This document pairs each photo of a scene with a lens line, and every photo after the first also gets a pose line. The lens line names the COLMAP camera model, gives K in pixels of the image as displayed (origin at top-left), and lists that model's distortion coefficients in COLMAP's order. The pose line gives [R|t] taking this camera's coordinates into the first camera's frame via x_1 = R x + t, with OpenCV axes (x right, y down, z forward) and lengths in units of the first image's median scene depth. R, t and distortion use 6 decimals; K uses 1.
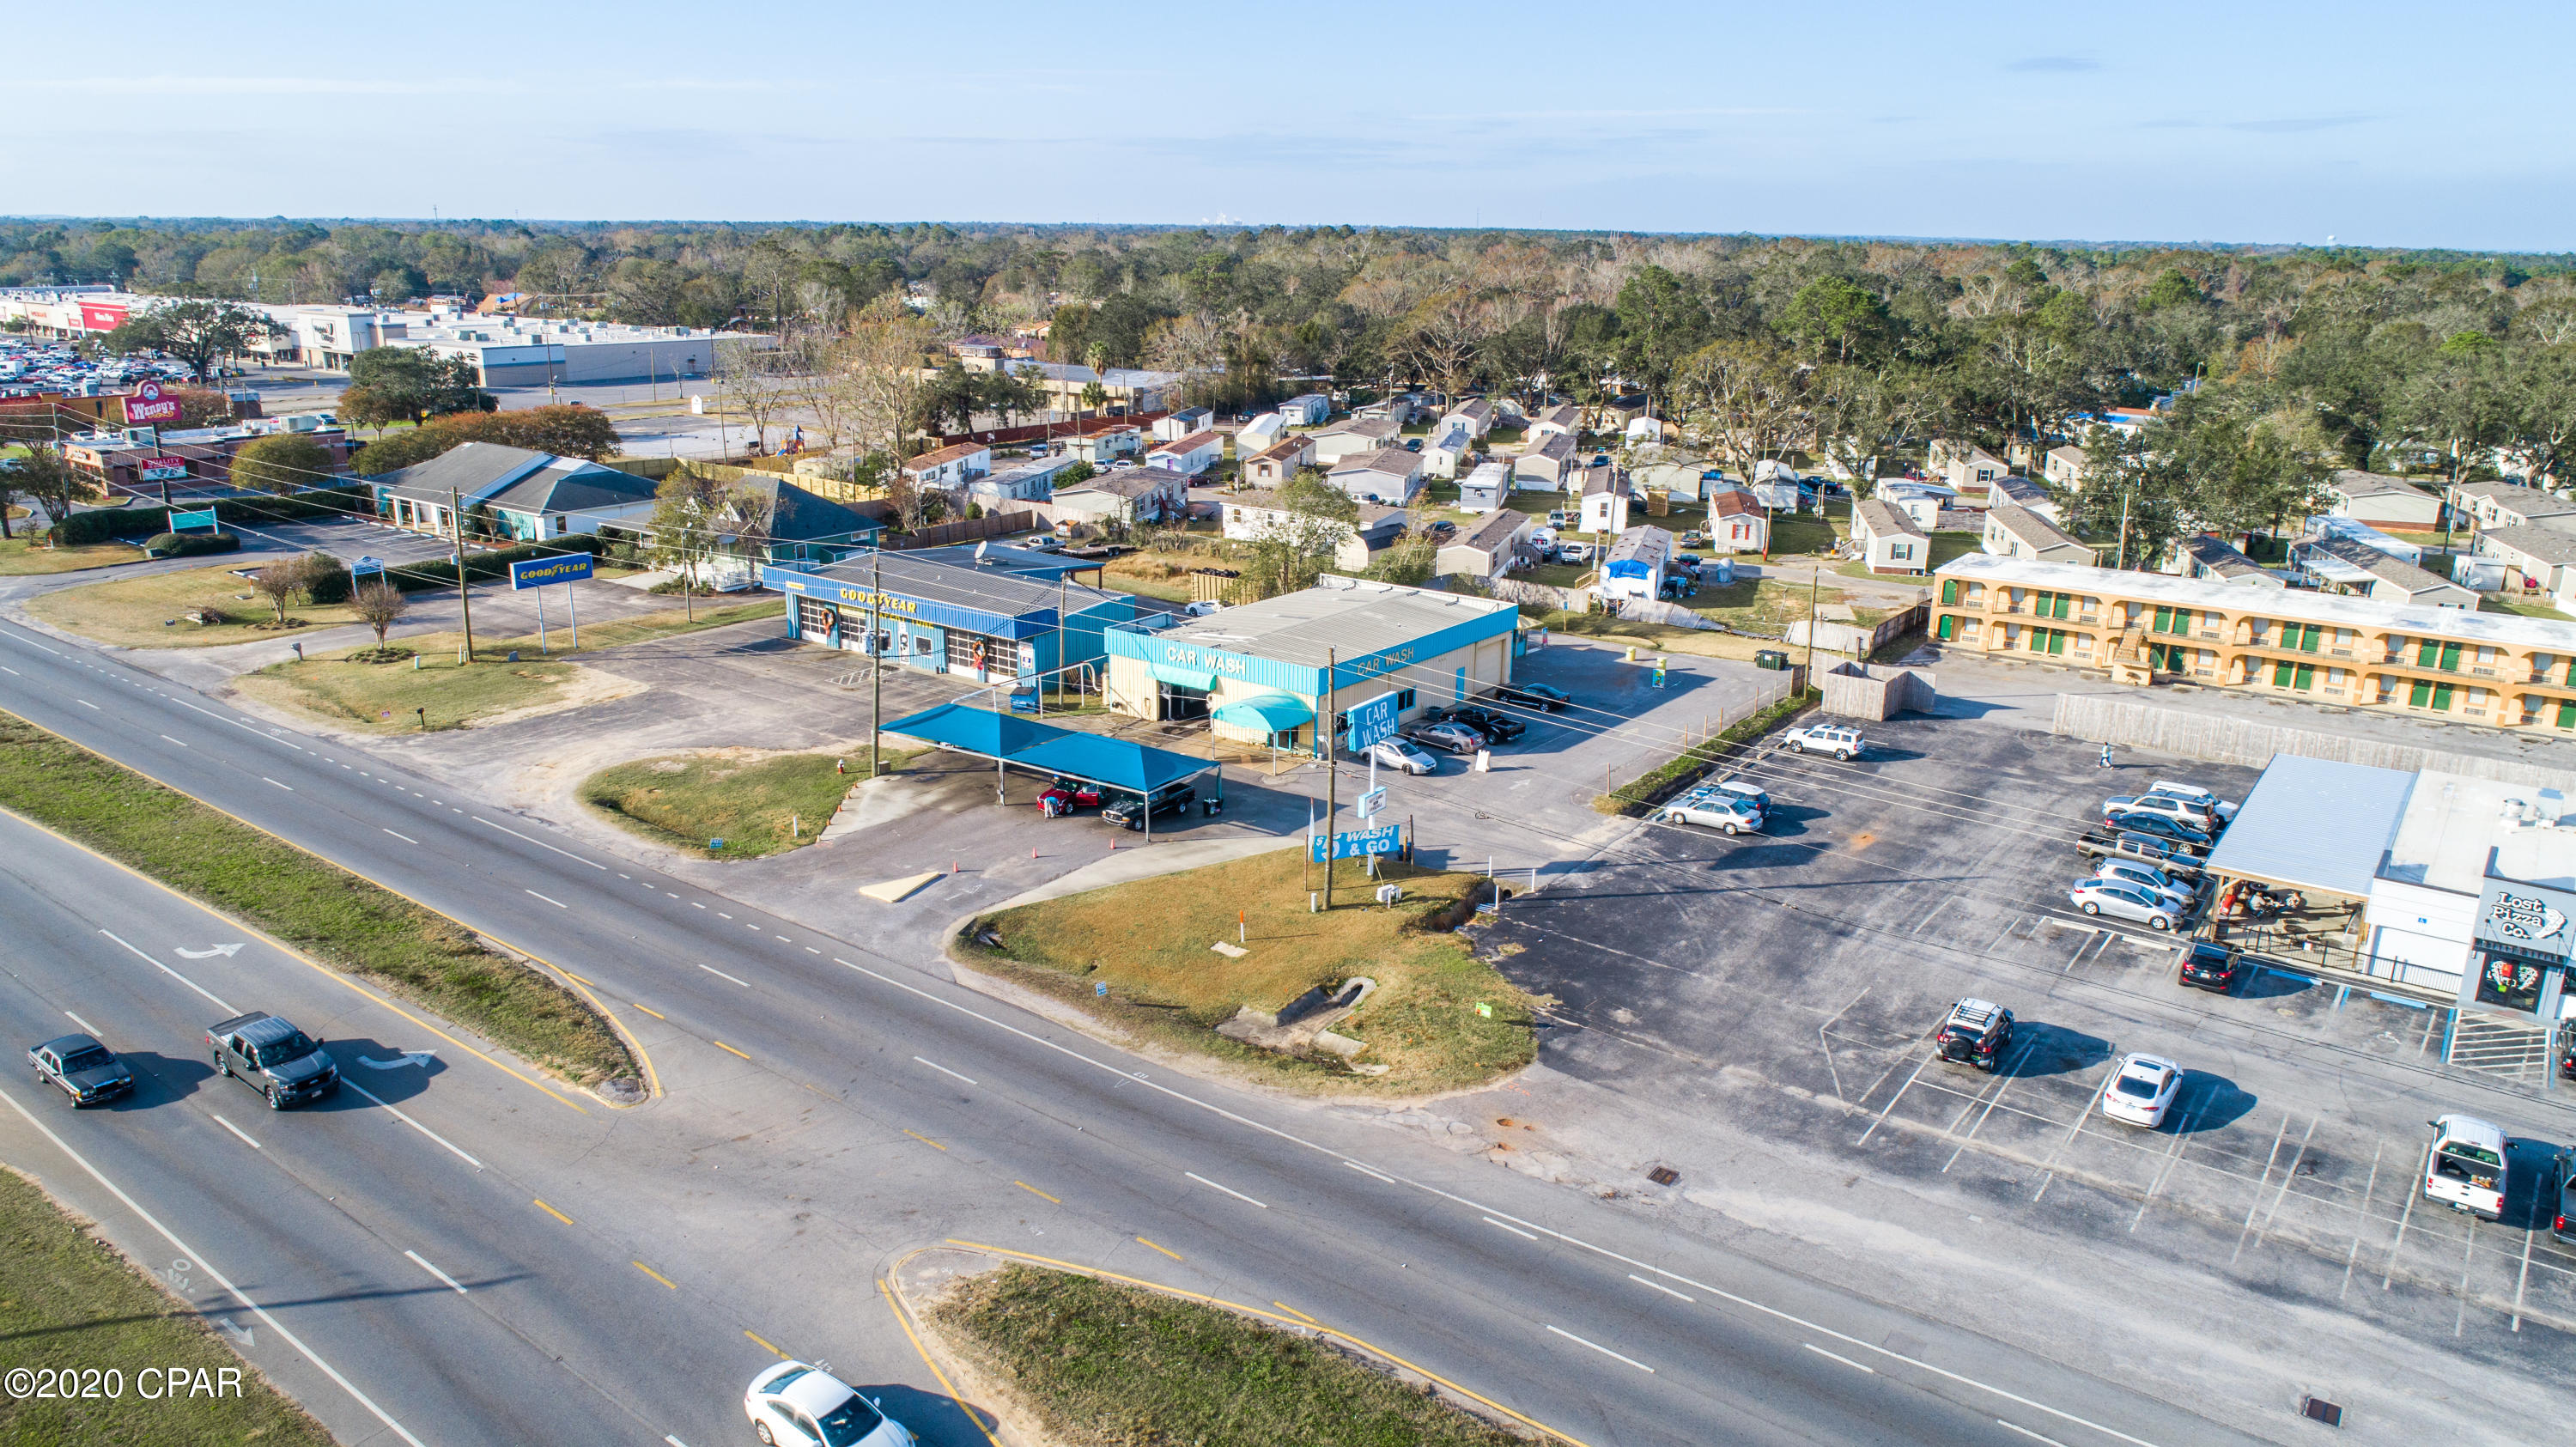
lens RADIAL K [[1726.3, 0, 1287.0], [0, 1726.3, 735.1], [0, 0, 1]] dist [-0.016758, 0.008766]
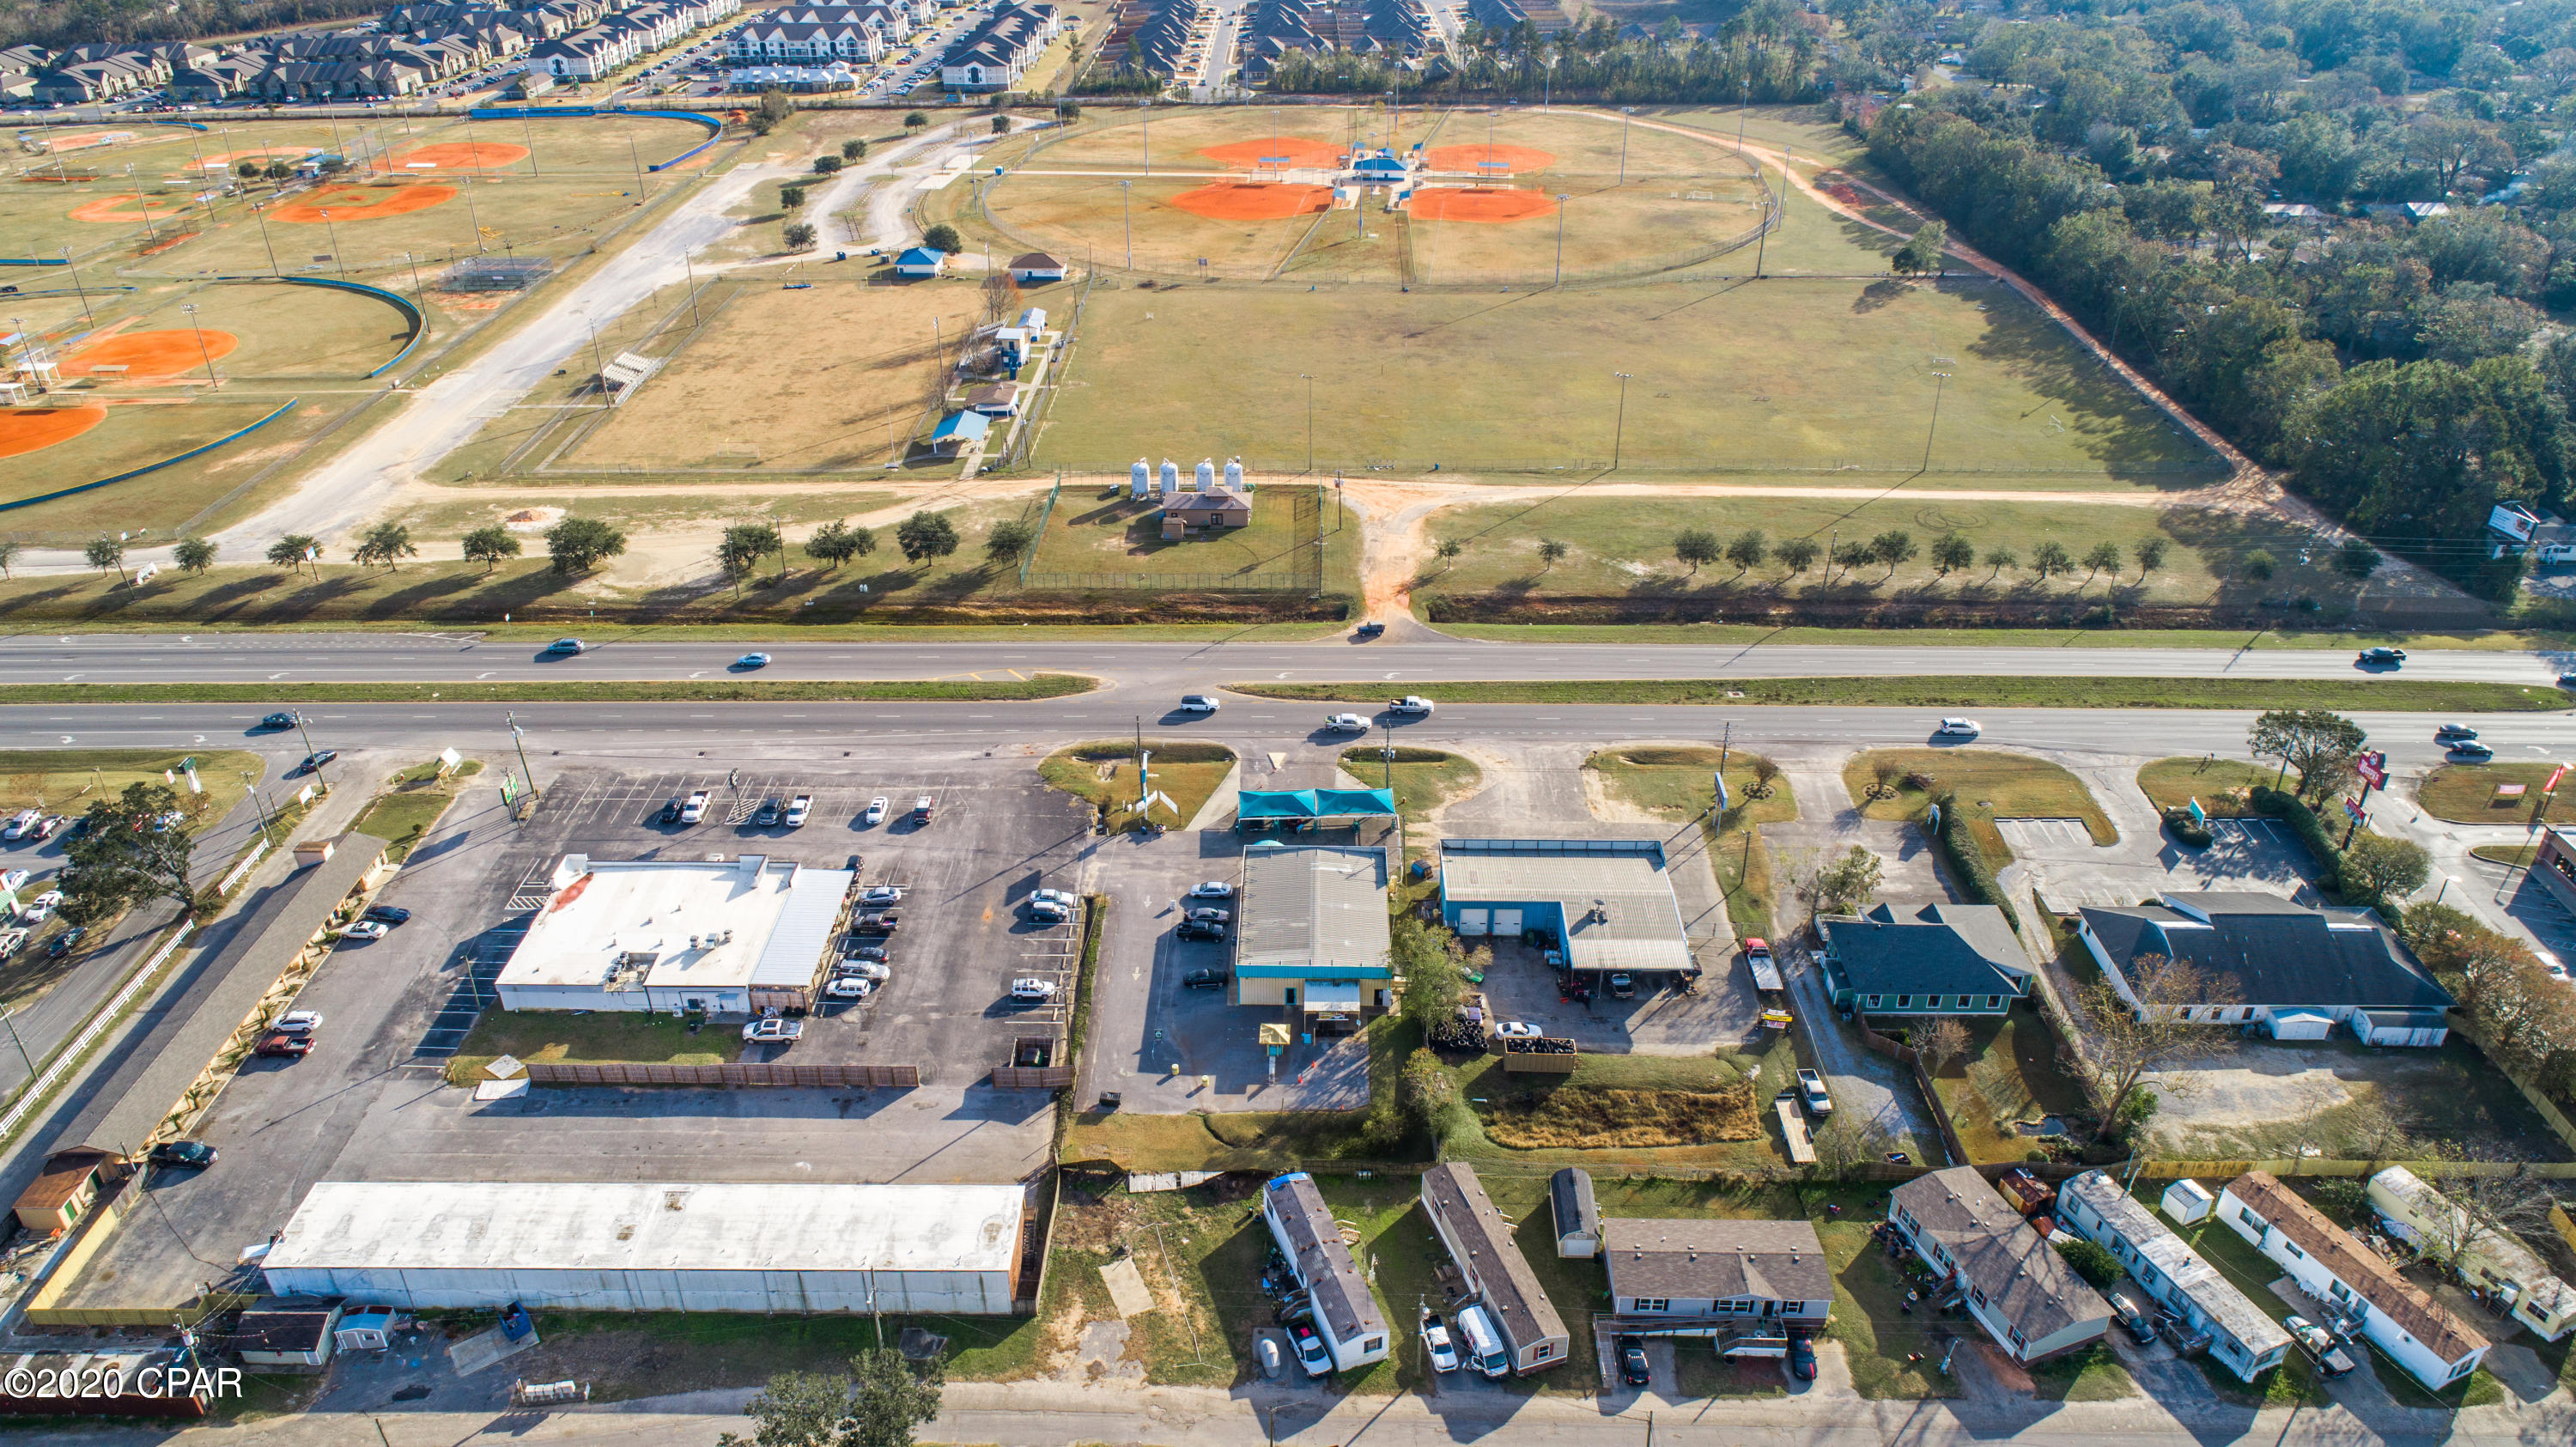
lens RADIAL K [[1726.3, 0, 1287.0], [0, 1726.3, 735.1], [0, 0, 1]] dist [-0.016758, 0.008766]
pose [[-0.809577, 0.285786, -0.512748, 1.062572], [-0.174629, 0.716689, 0.675176, -1.634418], [0.560437, 0.636148, -0.530308, 2.173090]]
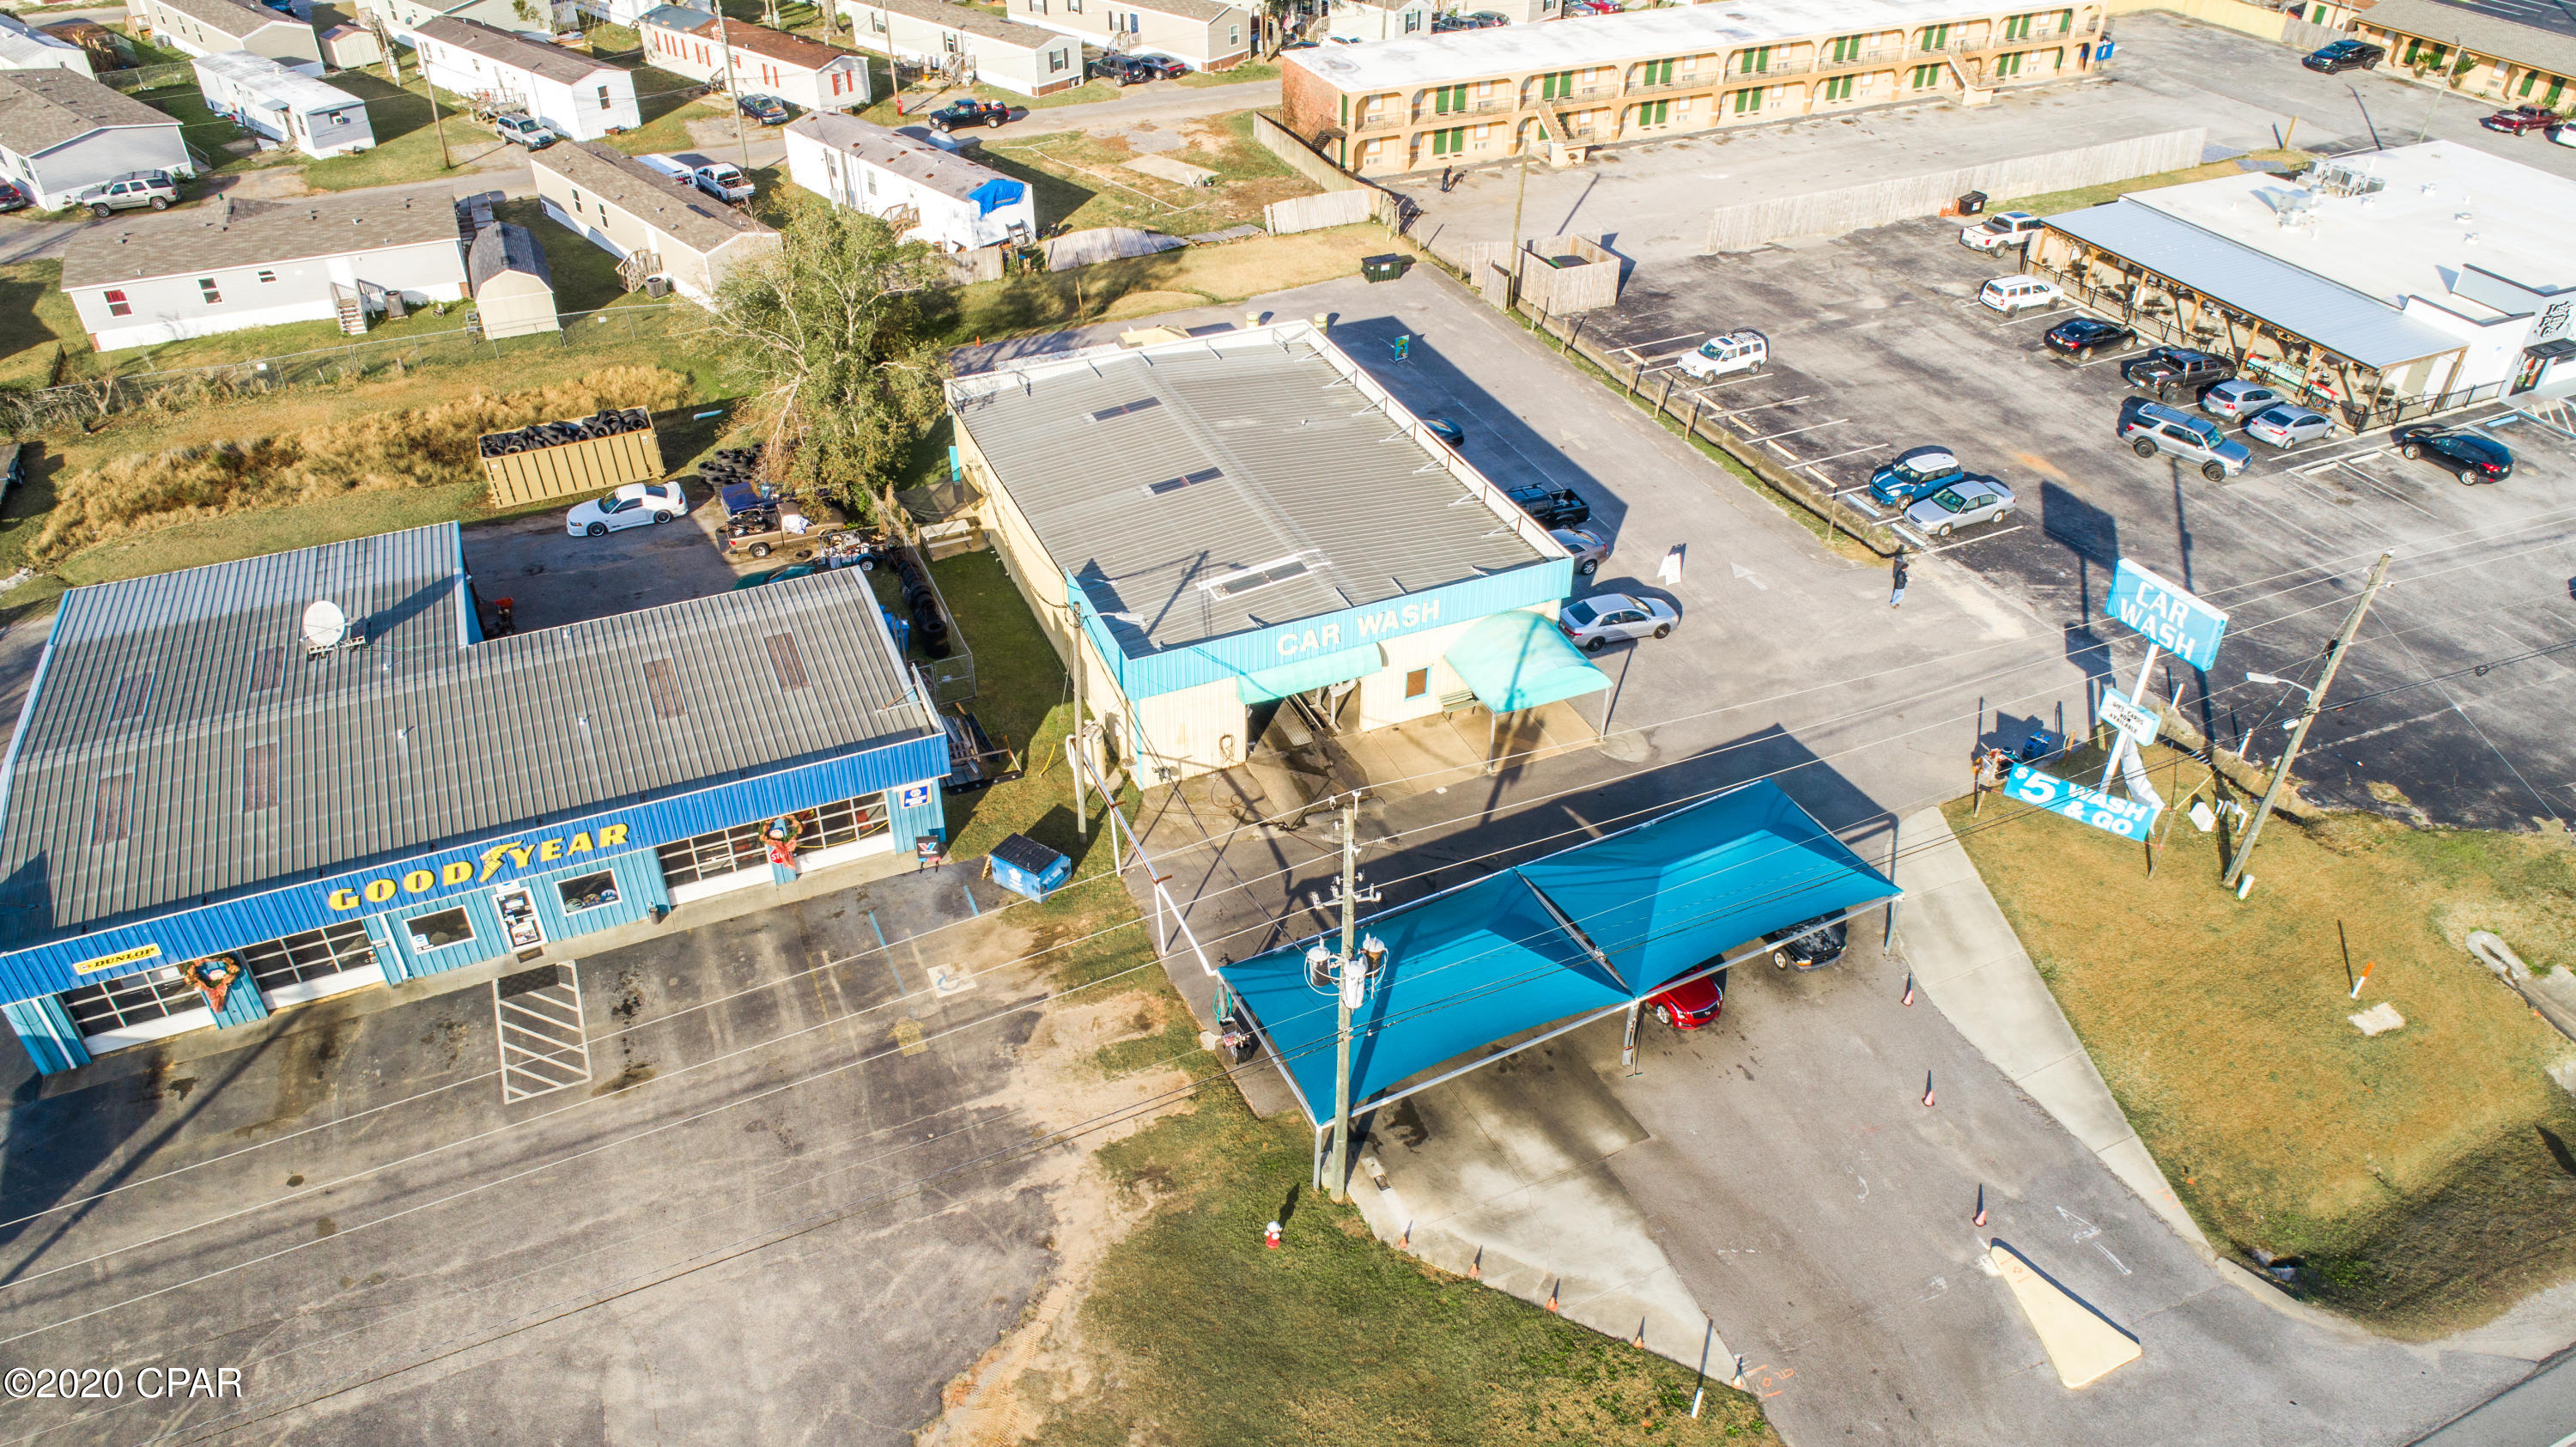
lens RADIAL K [[1726.3, 0, 1287.0], [0, 1726.3, 735.1], [0, 0, 1]] dist [-0.016758, 0.008766]
pose [[0.485081, -0.522802, 0.700981, -0.529188], [0.245816, 0.850807, 0.464438, -0.315097], [-0.839208, -0.052978, 0.541223, 0.799173]]
